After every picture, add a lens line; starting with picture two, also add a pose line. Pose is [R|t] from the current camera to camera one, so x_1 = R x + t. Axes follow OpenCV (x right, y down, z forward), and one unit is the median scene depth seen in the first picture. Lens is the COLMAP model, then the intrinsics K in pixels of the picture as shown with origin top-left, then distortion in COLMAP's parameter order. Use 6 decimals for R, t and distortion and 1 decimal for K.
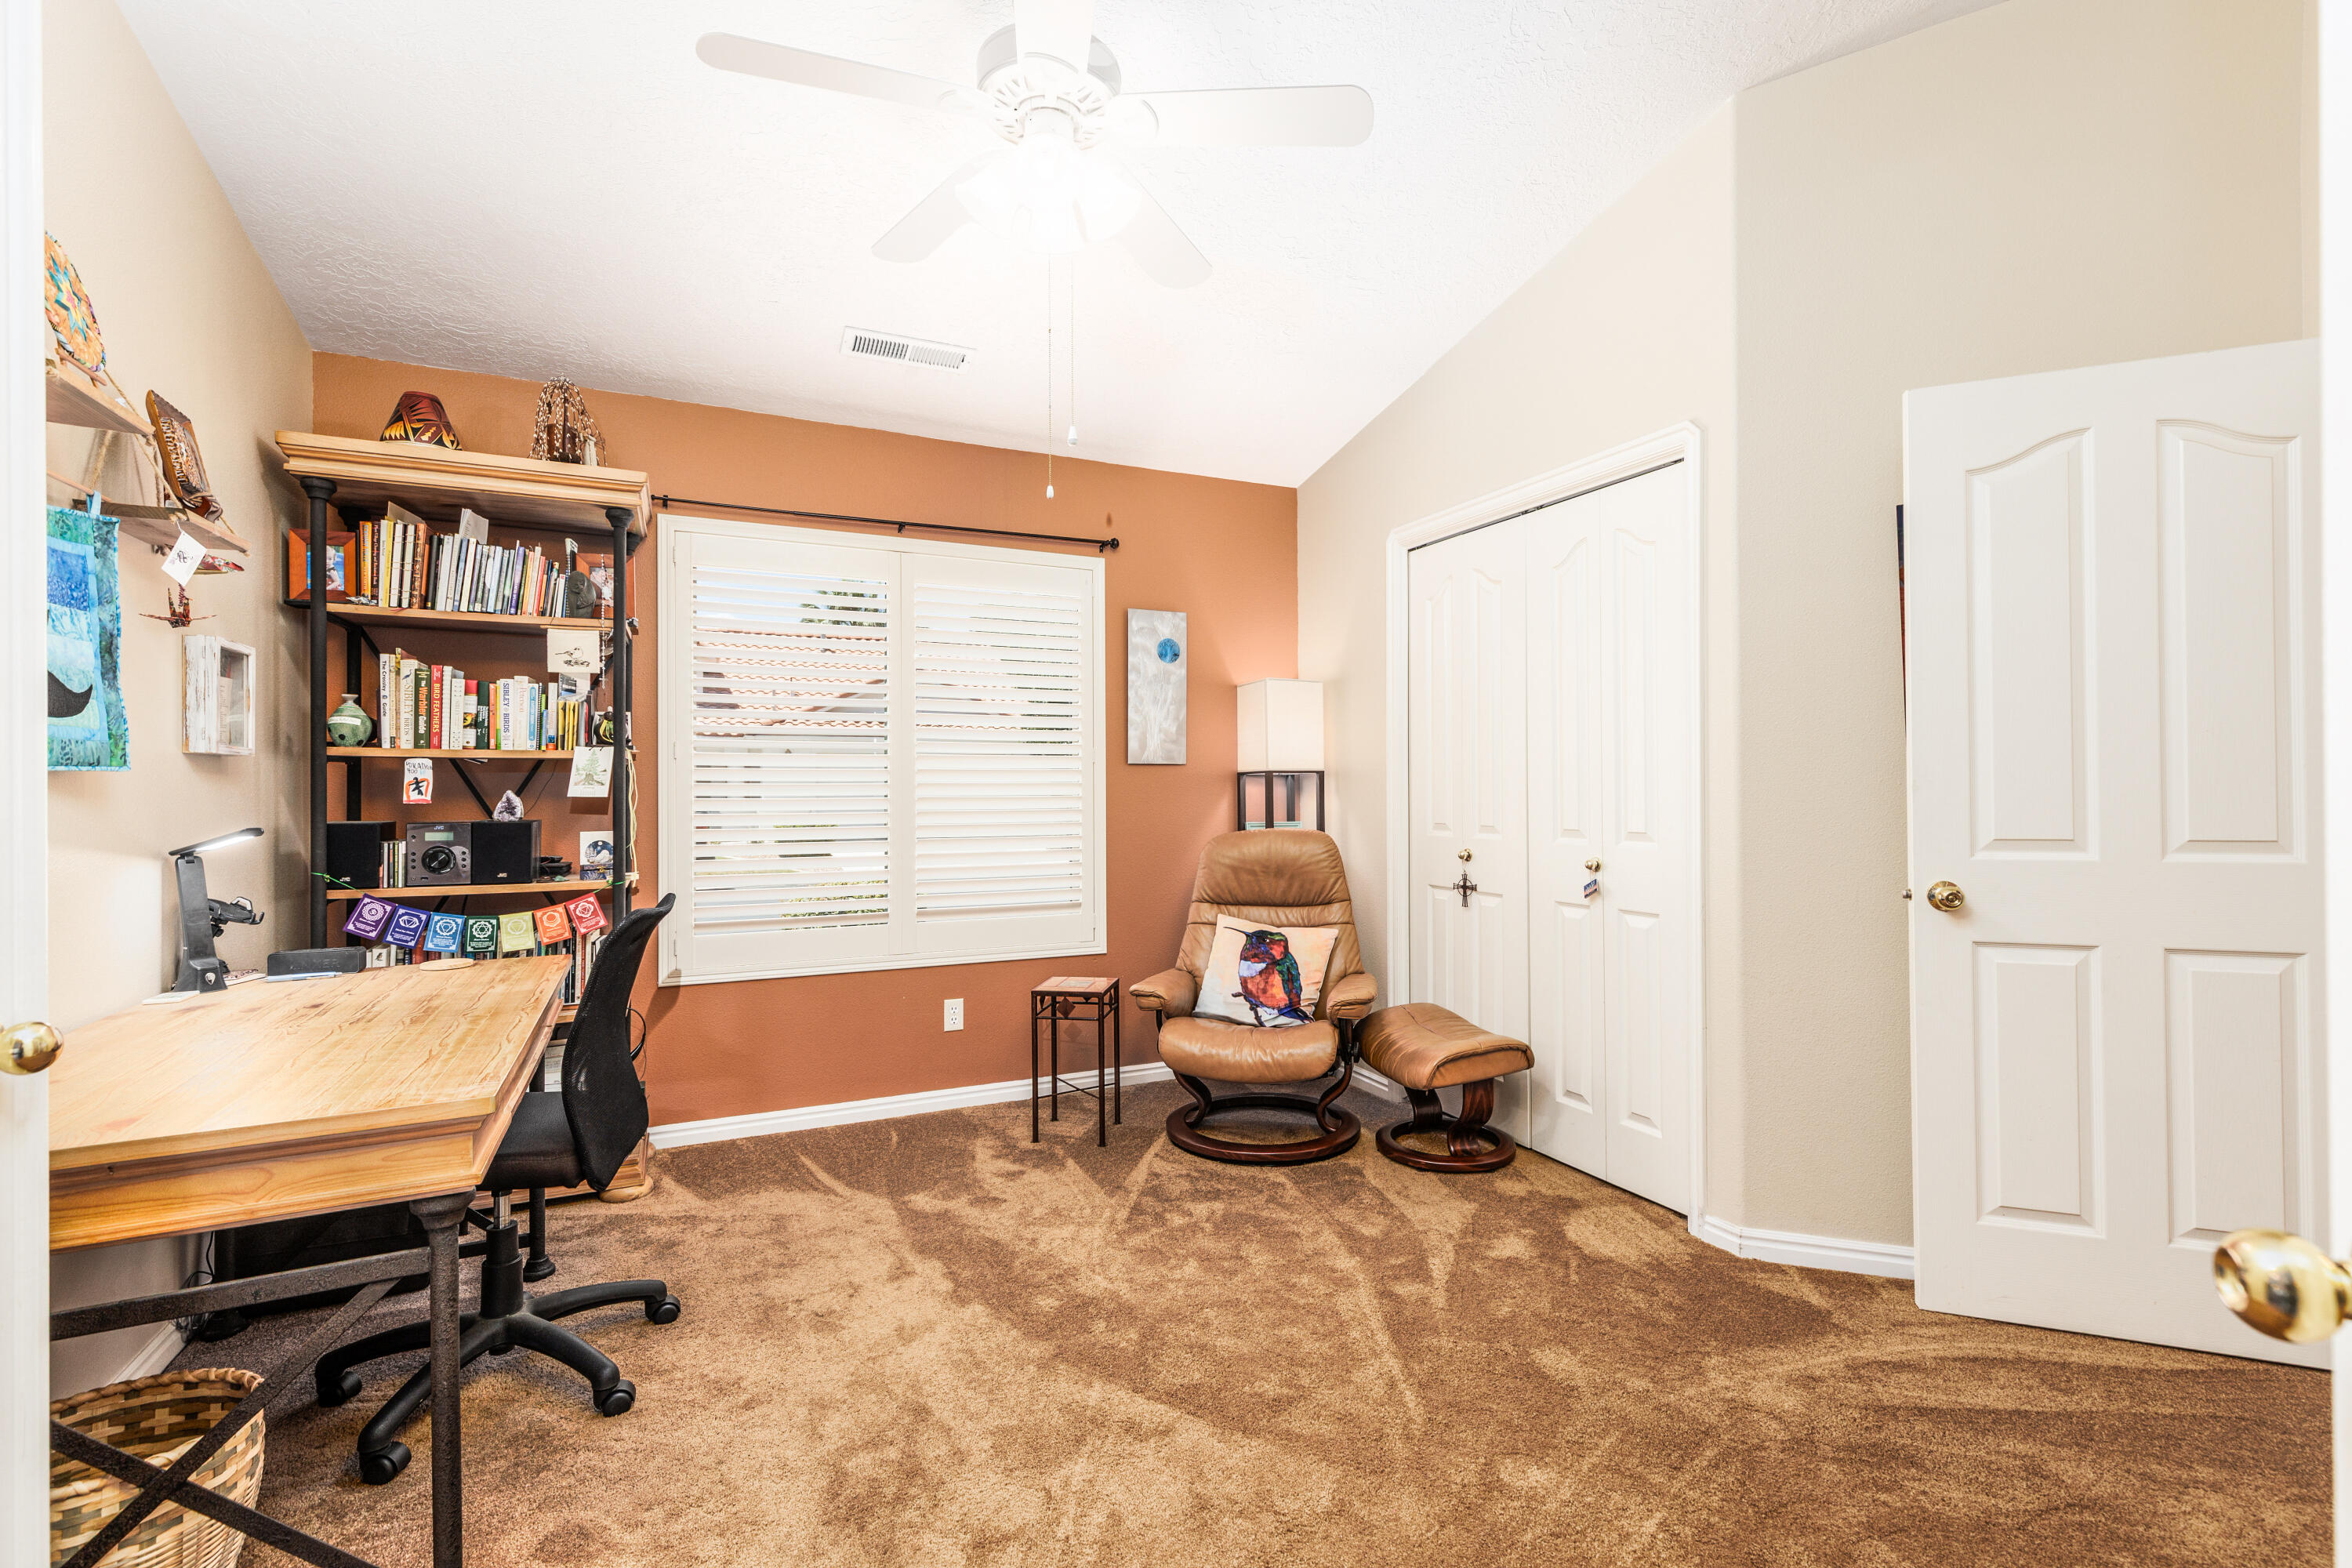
lens RADIAL K [[1053.4, 0, 1182.3], [0, 1053.4, 777.8], [0, 0, 1]] dist [0.011584, -0.002934]
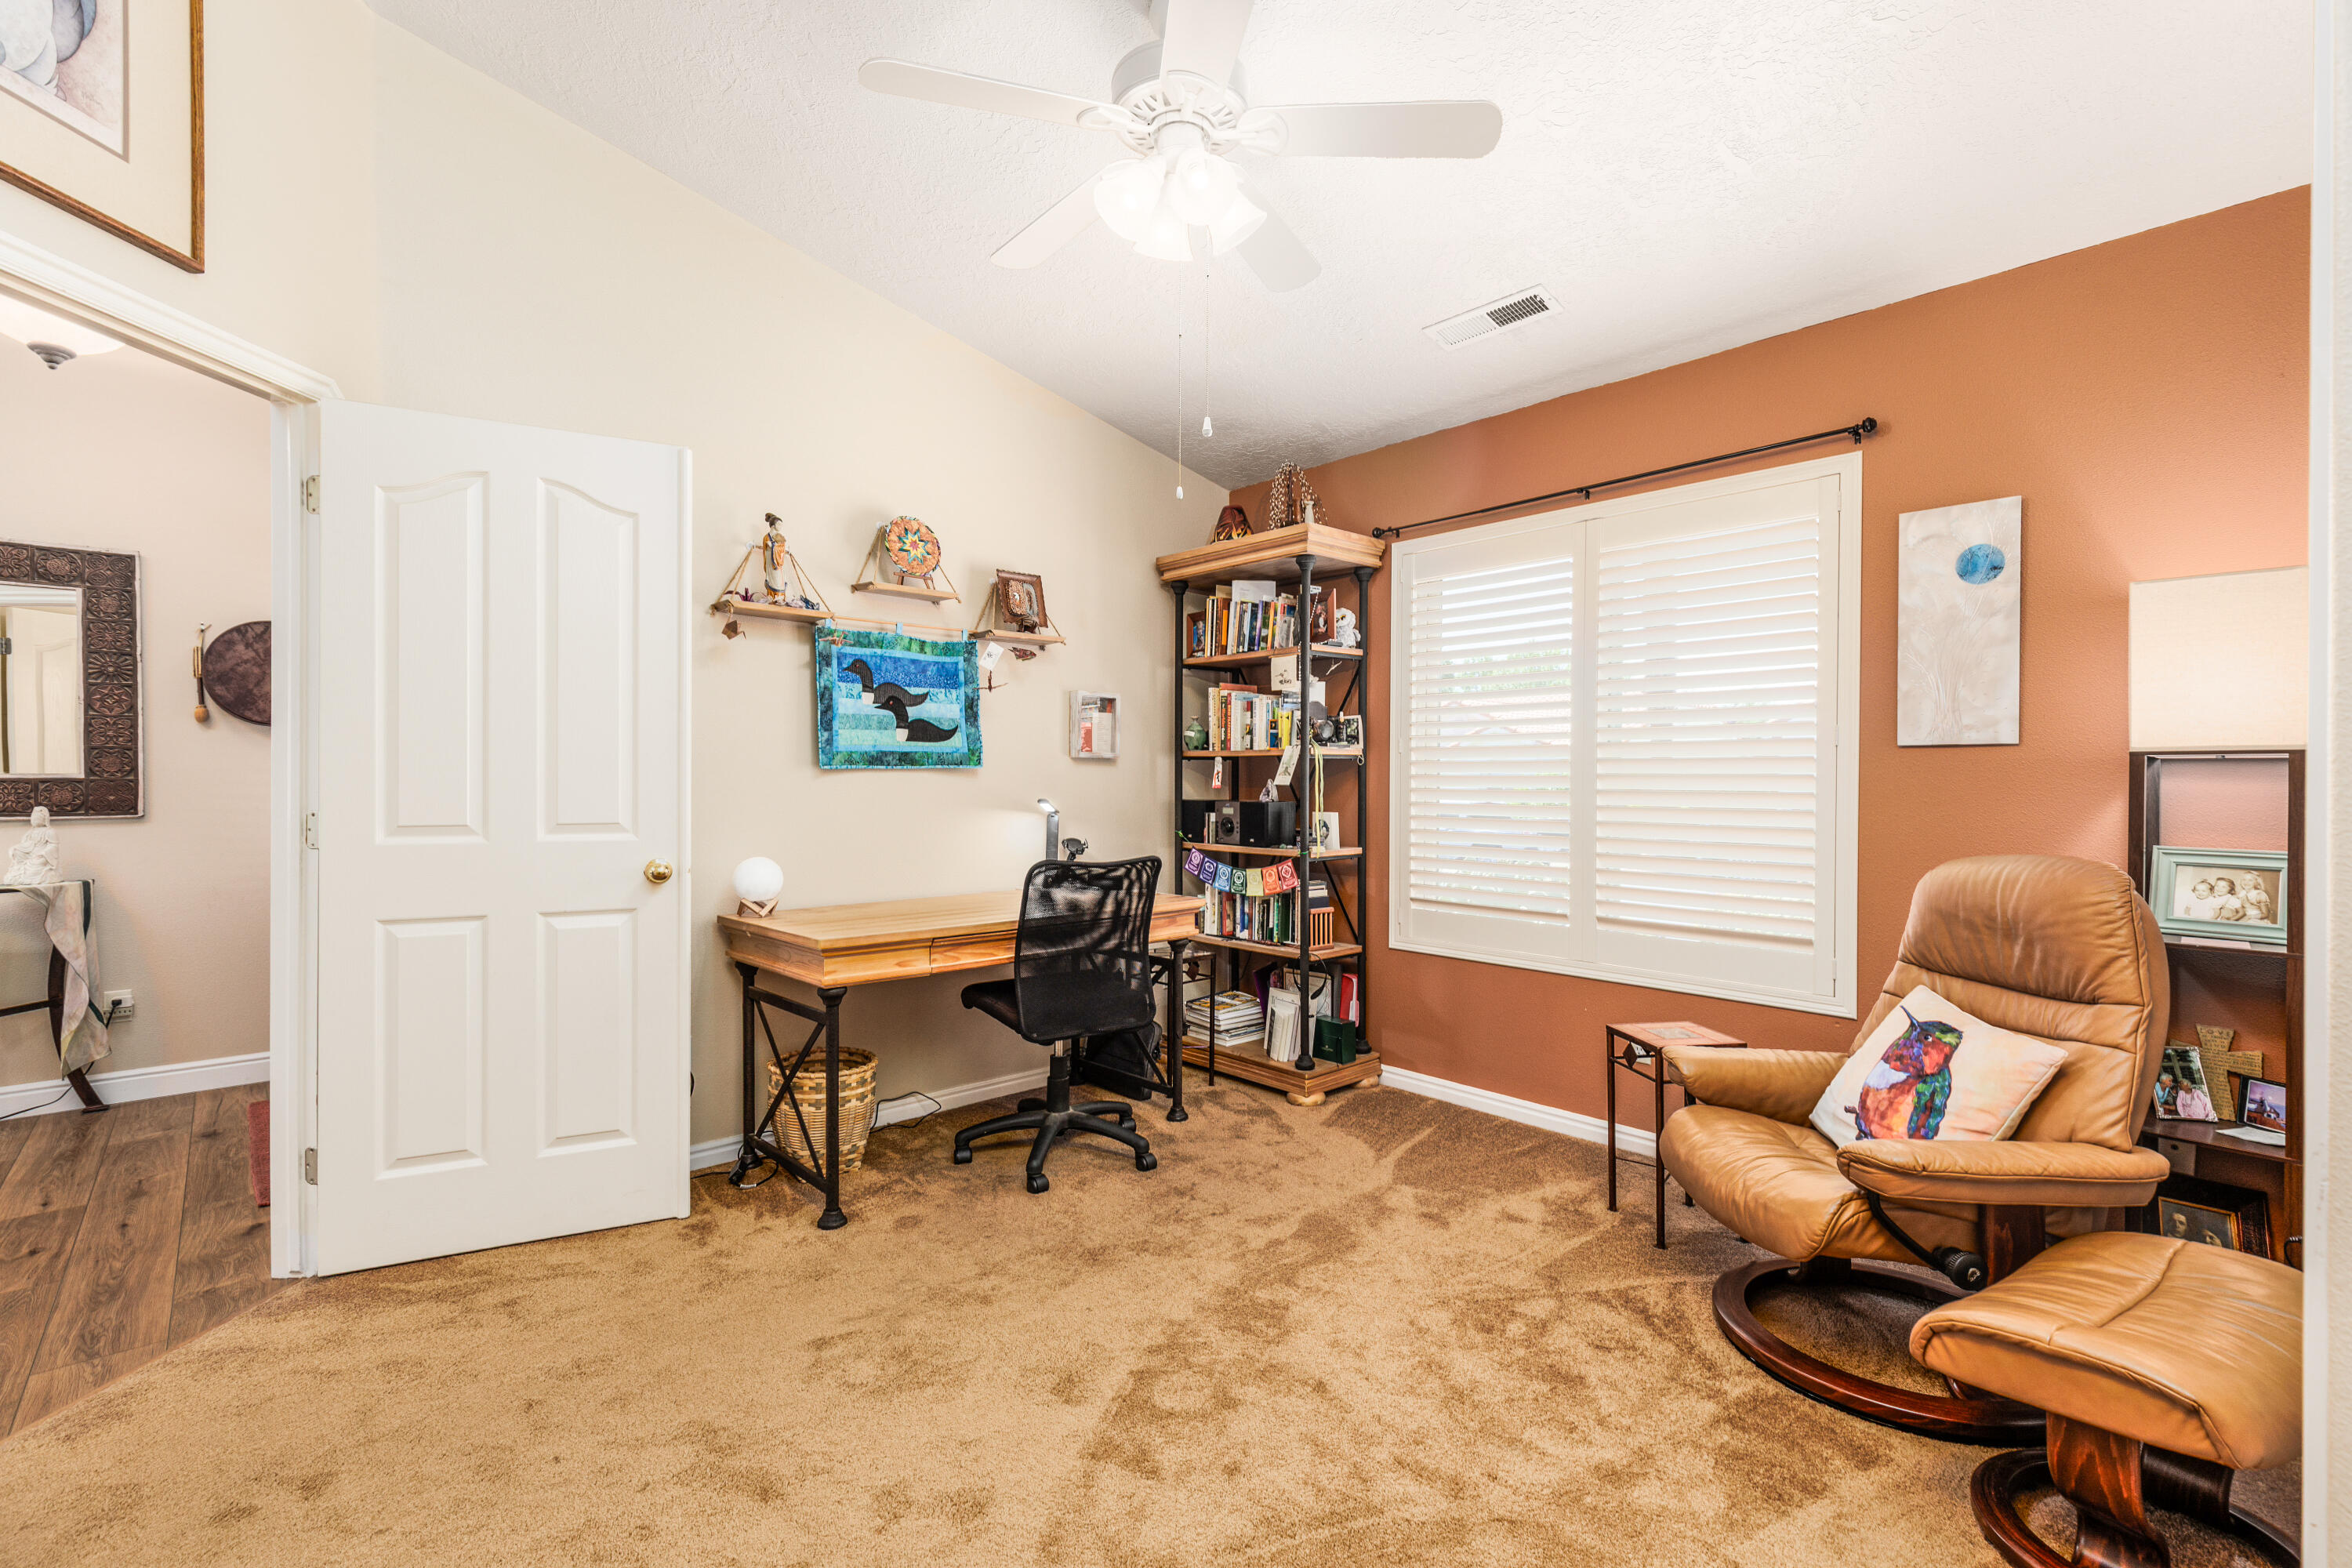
lens RADIAL K [[1053.4, 0, 1199.2], [0, 1053.4, 776.9], [0, 0, 1]] dist [0.011584, -0.002934]
pose [[0.295189, 0.003218, -0.955433, 0.616159], [0.003391, 0.999984, 0.004416, 0.002821], [0.955433, -0.004544, 0.295174, 0.500789]]
